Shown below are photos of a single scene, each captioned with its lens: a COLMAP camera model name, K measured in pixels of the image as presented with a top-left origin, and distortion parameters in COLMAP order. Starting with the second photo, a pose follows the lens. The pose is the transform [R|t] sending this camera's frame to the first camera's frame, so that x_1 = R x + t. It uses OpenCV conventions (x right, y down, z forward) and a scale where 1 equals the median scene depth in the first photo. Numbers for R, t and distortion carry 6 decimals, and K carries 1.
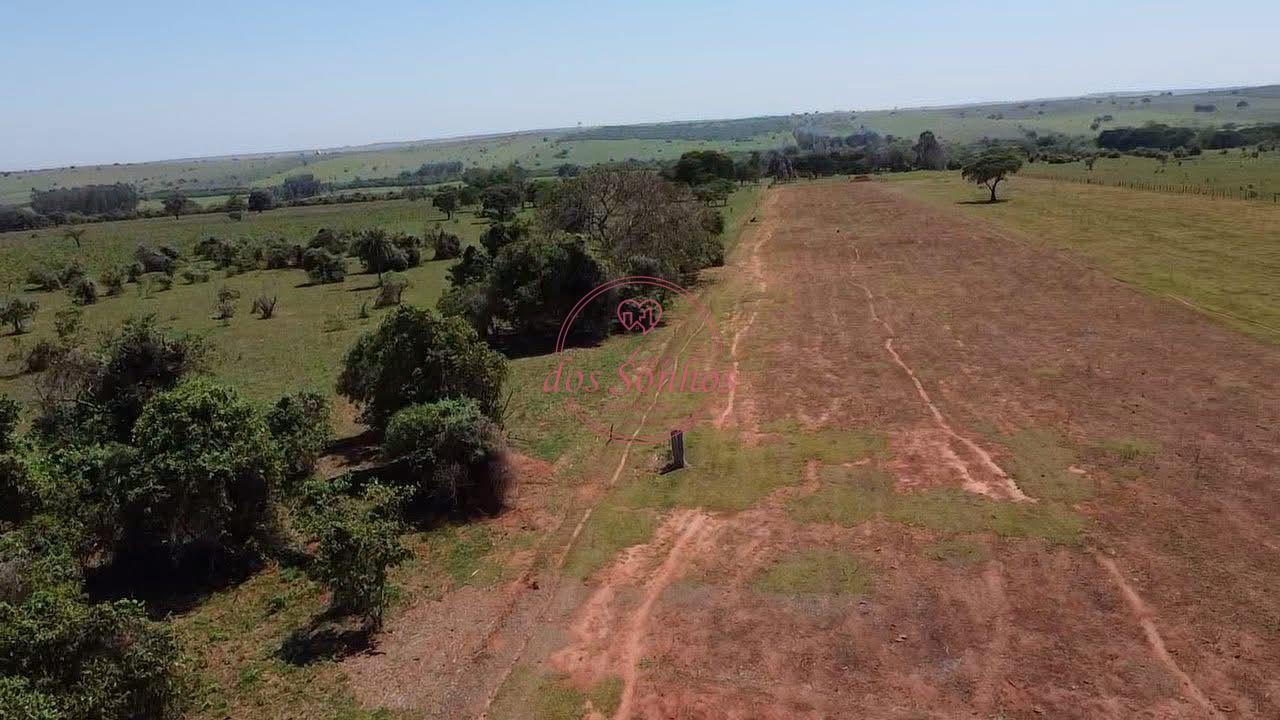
lens RADIAL K [[976.5, 0, 640.0], [0, 976.5, 360.0], [0, 0, 1]] dist [0.001528, 0.002916]
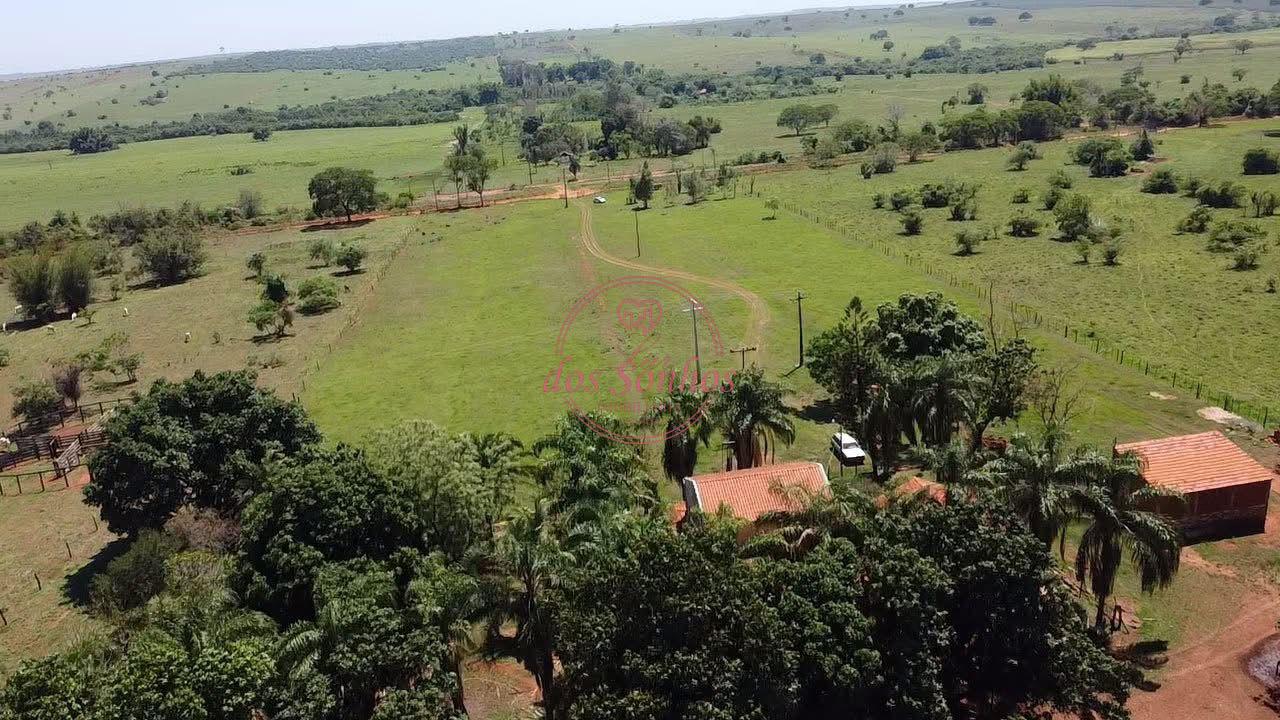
lens RADIAL K [[976.5, 0, 640.0], [0, 976.5, 360.0], [0, 0, 1]] dist [0.001528, 0.002916]
pose [[0.960397, -0.099184, 0.260383, 0.038683], [0.079203, 0.993128, 0.086163, -0.051498], [-0.267139, -0.062127, 0.961653, 0.204212]]
